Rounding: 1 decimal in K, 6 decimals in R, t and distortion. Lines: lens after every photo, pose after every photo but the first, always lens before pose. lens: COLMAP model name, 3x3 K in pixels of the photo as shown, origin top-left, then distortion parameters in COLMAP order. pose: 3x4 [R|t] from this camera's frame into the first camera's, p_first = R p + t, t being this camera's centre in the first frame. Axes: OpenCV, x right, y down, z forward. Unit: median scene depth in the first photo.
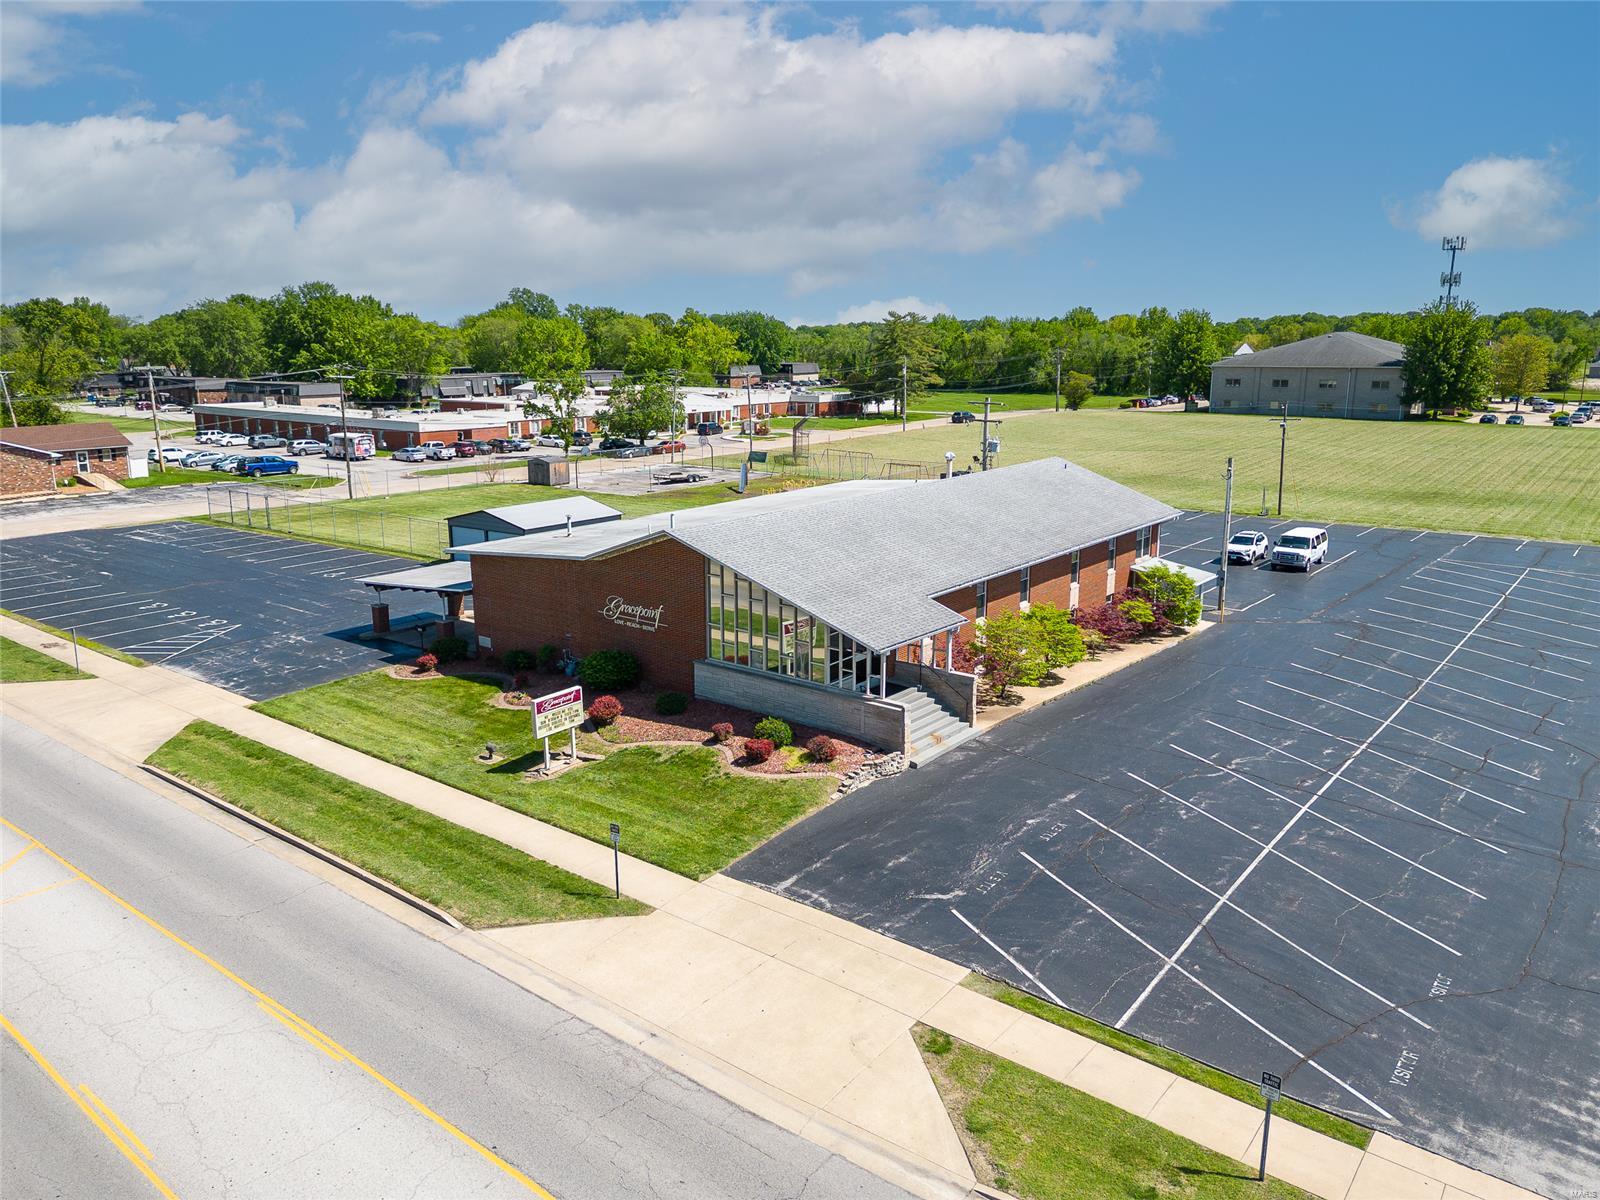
lens RADIAL K [[1148.7, 0, 774.5], [0, 1148.7, 596.8], [0, 0, 1]] dist [0.073566, -0.070940]
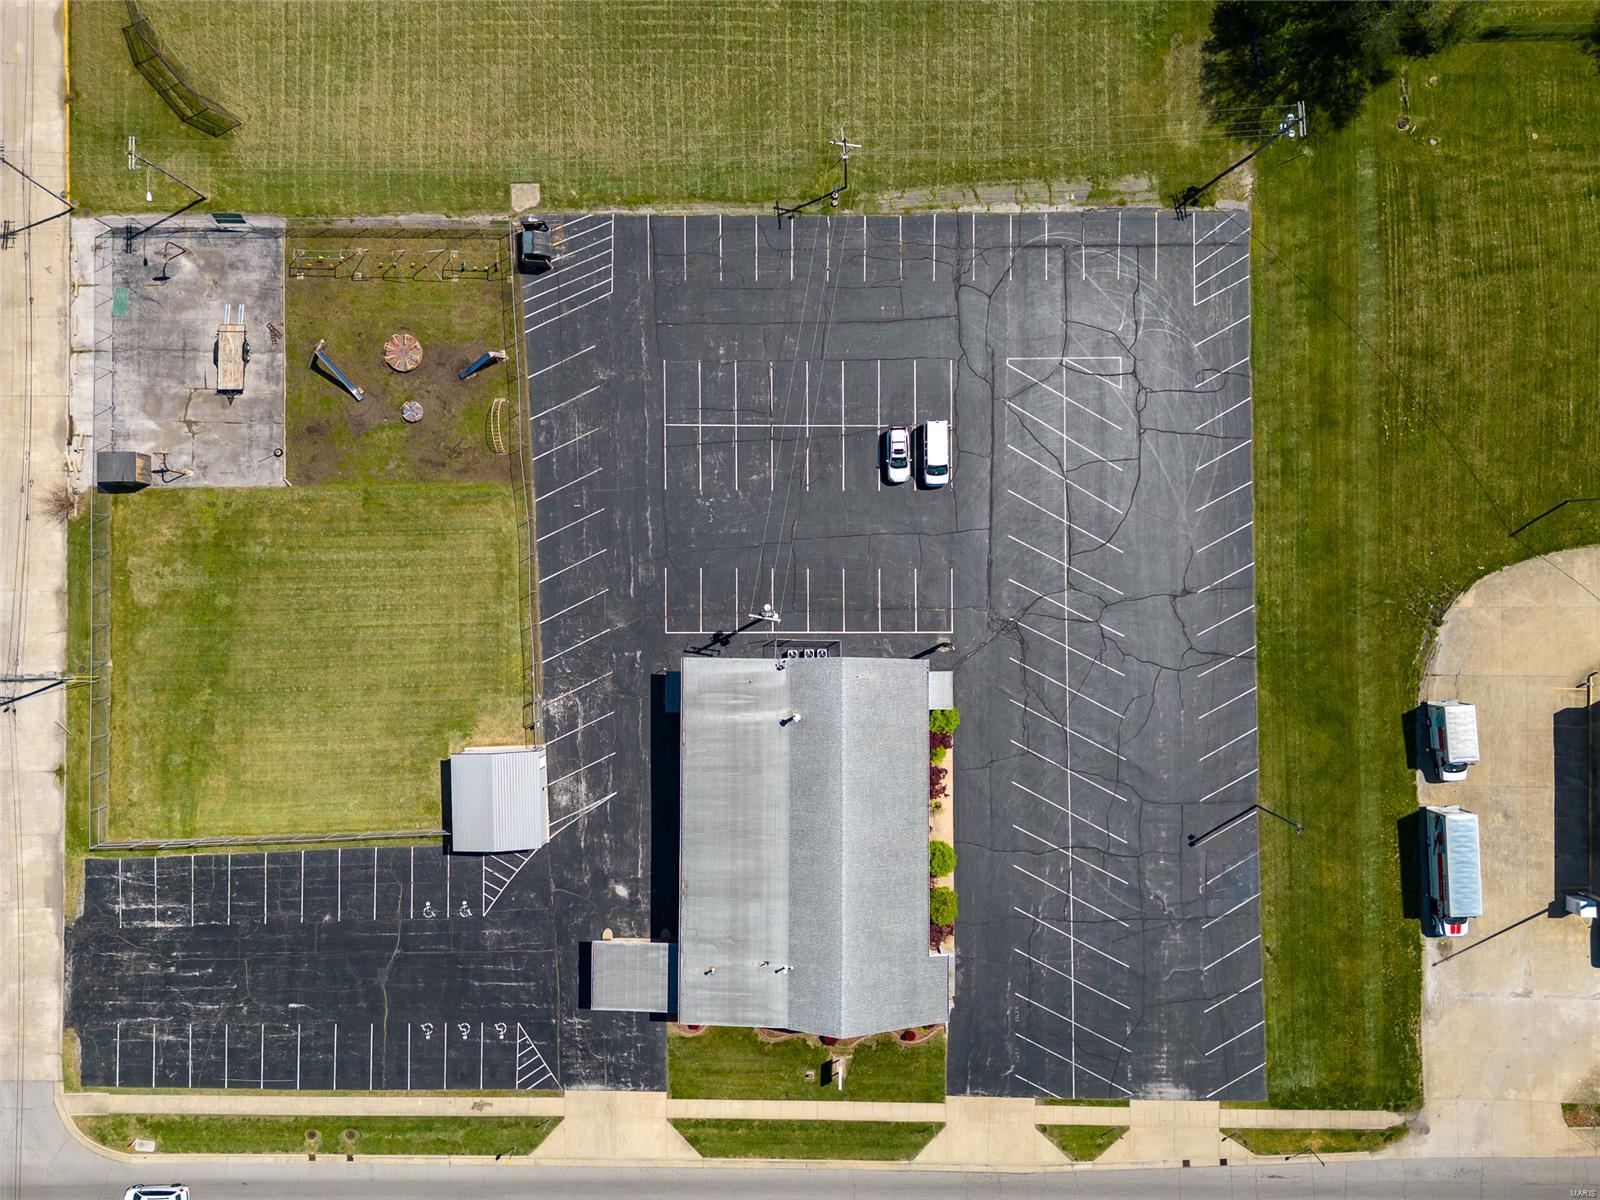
lens RADIAL K [[1169.8, 0, 800.0], [0, 1169.8, 600.0], [0, 0, 1]] dist [0.077560, -0.079155]
pose [[0.777267, -0.629155, -0.004565, 0.313887], [0.151068, 0.179578, 0.972075, -1.981805], [-0.610766, -0.756251, 0.234625, 0.907966]]
